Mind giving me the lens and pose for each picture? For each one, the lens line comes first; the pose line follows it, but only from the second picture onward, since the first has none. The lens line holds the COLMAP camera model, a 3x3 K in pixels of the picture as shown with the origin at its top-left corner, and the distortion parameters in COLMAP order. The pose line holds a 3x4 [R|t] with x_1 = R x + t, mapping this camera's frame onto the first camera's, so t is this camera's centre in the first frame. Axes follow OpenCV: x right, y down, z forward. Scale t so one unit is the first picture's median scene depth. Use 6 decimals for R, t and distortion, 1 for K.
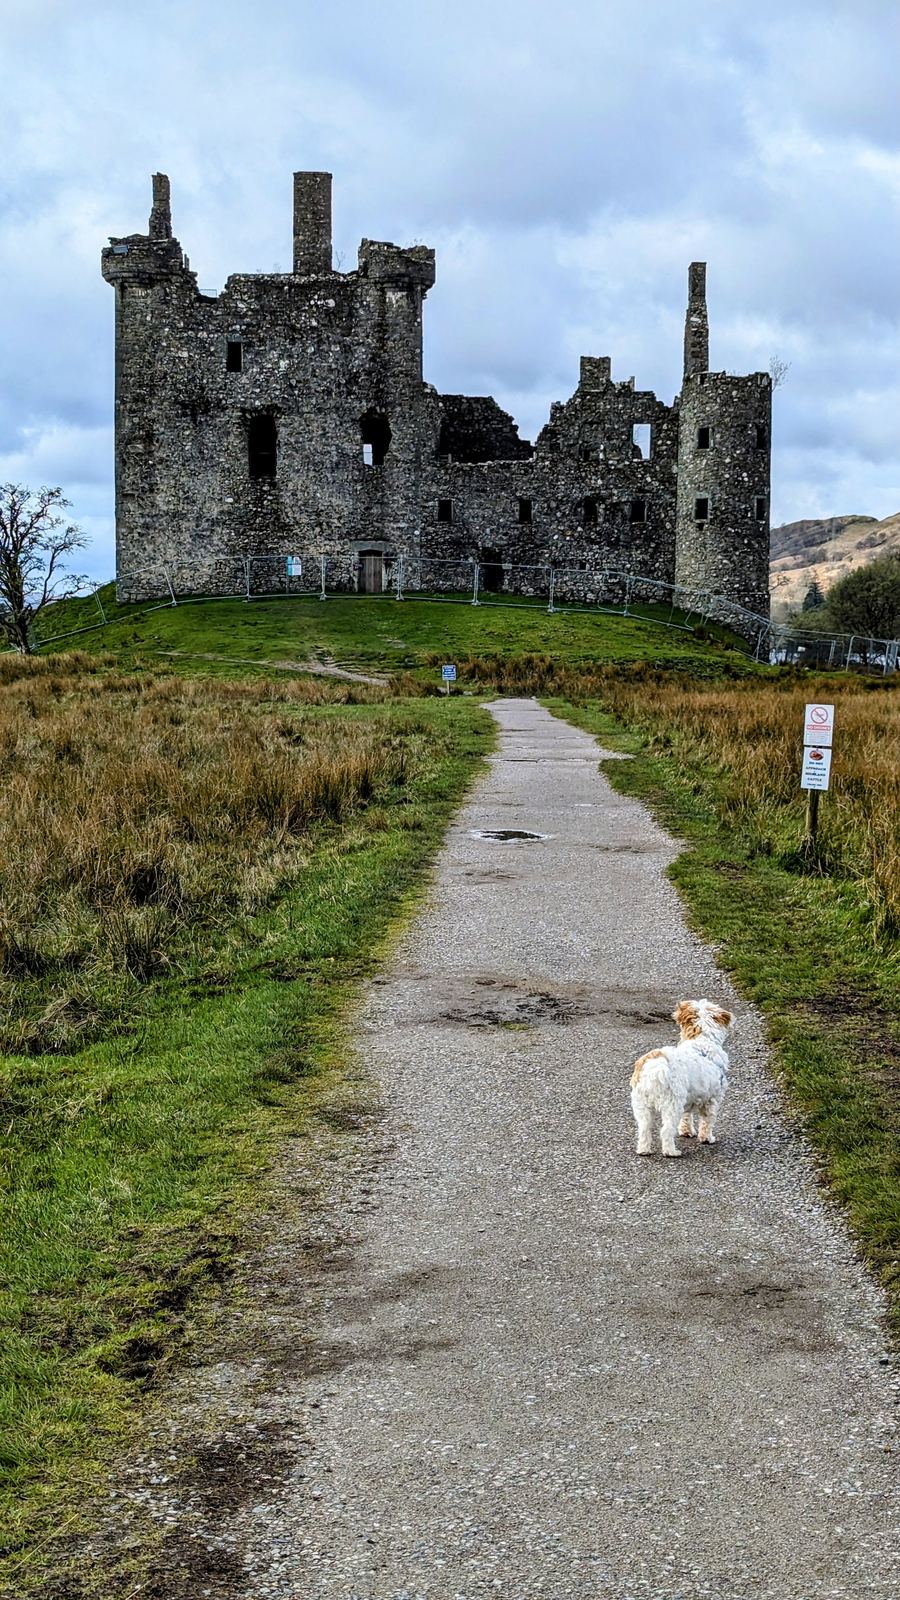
lens RADIAL K [[1331.0, 0, 453.6], [0, 1331.0, 796.4], [0, 0, 1]] dist [0.013774, 0.018127]
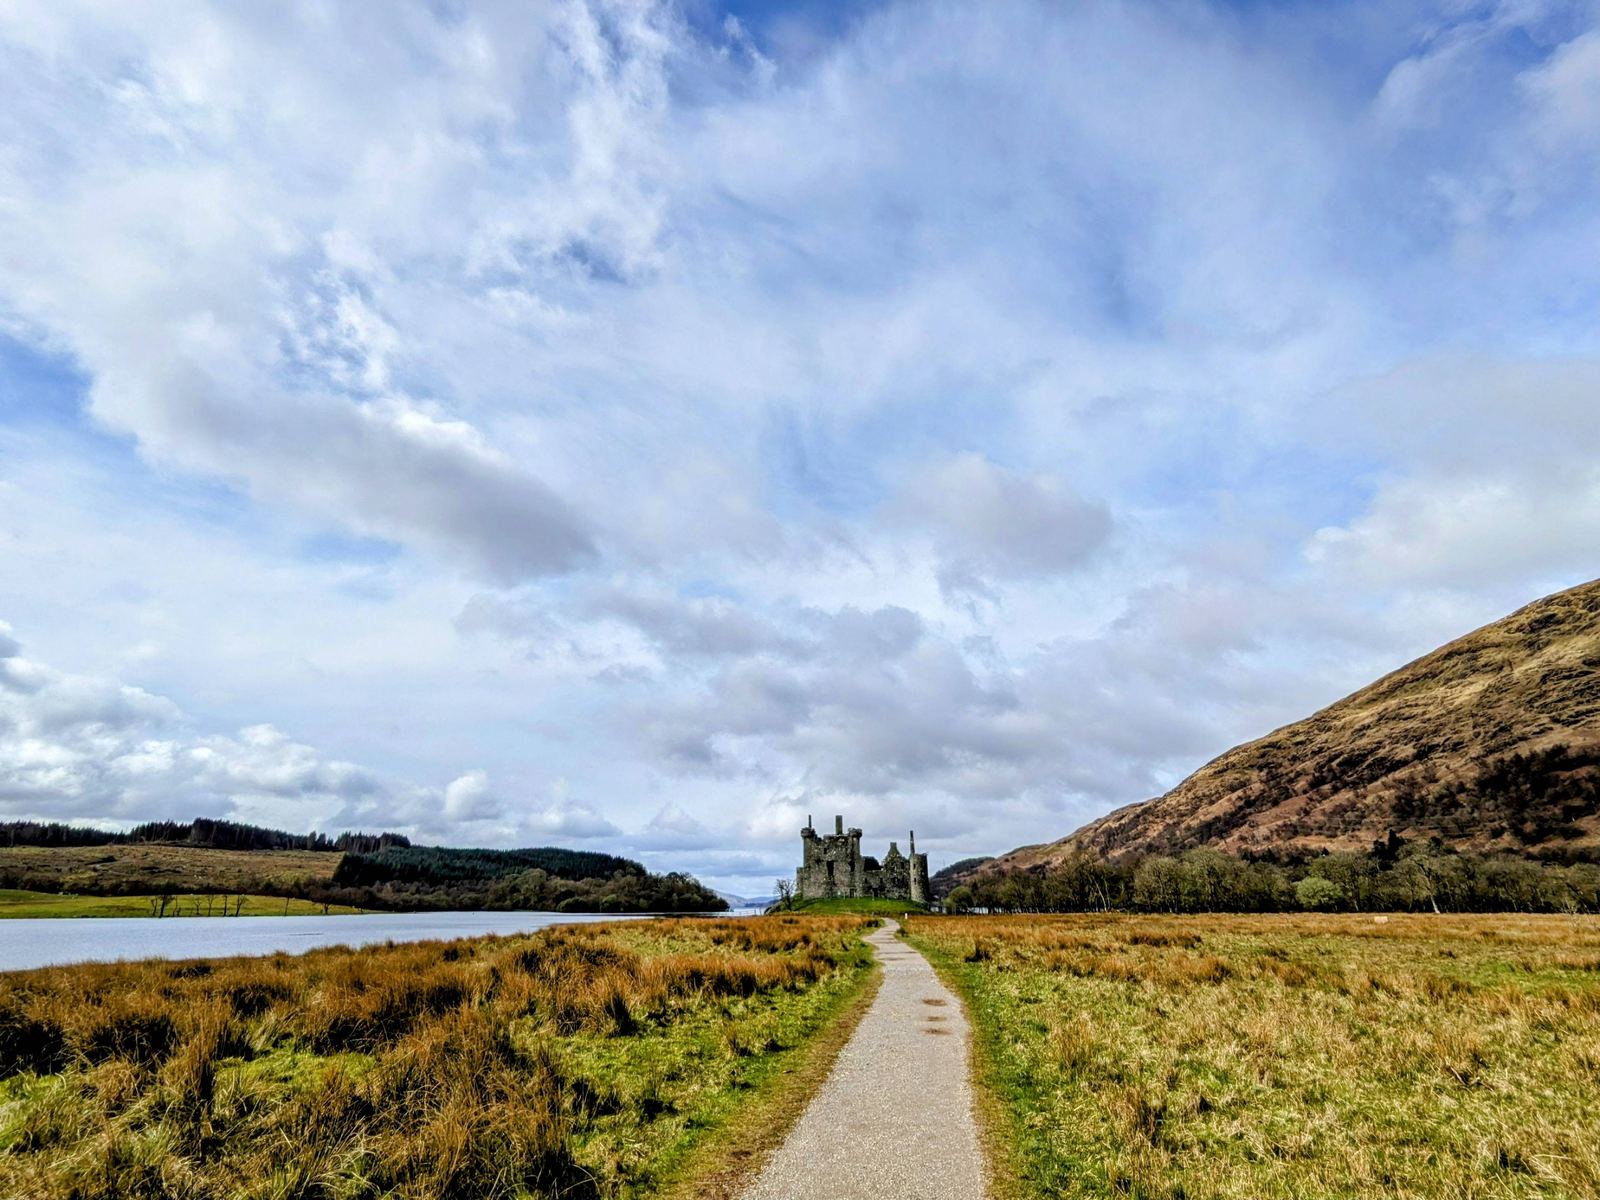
lens RADIAL K [[748.8, 0, 802.3], [0, 748.8, 600.9], [0, 0, 1]] dist [-0.000829, -0.000014]
pose [[0.999184, -0.027786, -0.029319, -0.140587], [0.010554, 0.880198, -0.474489, 0.210502], [0.038991, 0.473792, 0.879773, -2.116989]]
